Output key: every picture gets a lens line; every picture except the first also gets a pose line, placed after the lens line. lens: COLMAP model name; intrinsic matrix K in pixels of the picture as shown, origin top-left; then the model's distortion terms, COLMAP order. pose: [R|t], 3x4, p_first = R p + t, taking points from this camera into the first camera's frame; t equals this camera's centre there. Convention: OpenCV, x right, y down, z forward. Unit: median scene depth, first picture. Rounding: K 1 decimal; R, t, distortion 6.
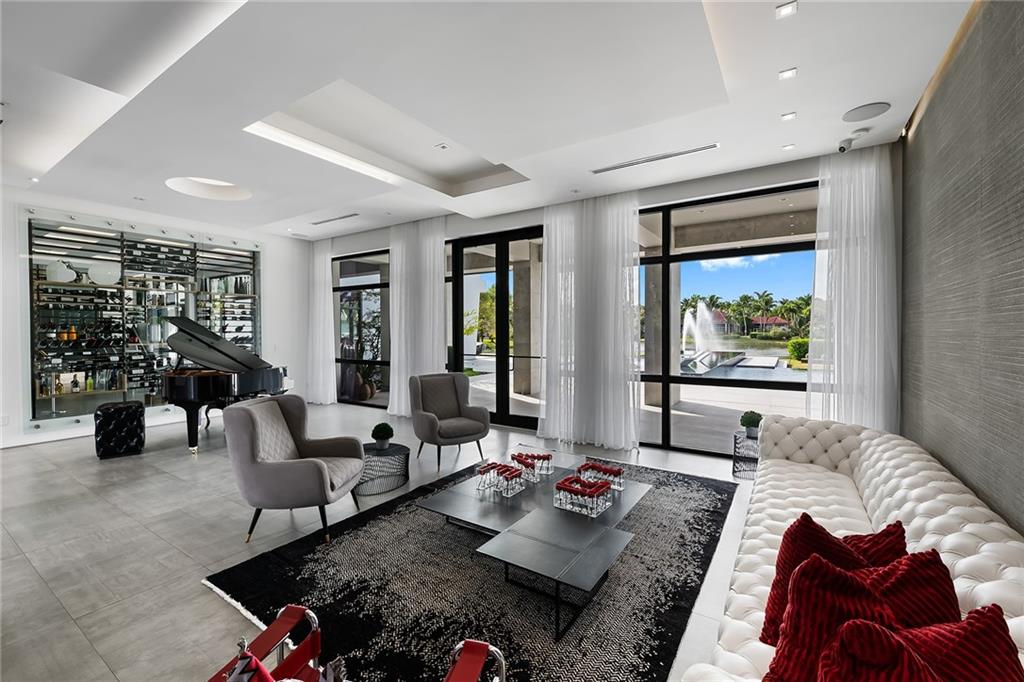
lens RADIAL K [[430.0, 0, 510.5], [0, 430.0, 335.3], [0, 0, 1]] dist [-0.000941, -0.000081]
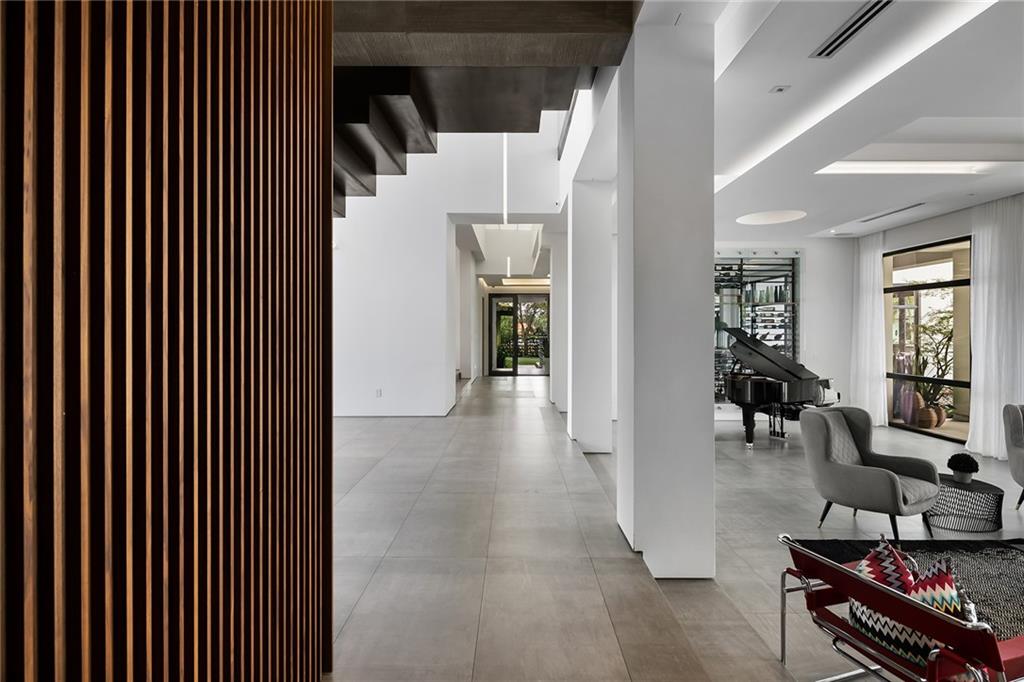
lens RADIAL K [[516.9, 0, 510.5], [0, 516.9, 330.1], [0, 0, 1]] dist [-0.003904, -0.001539]
pose [[0.543489, 0.002565, -0.839412, 0.048051], [-0.013457, 0.999893, -0.005658, -0.017742], [0.839308, 0.014371, 0.543466, -0.205709]]
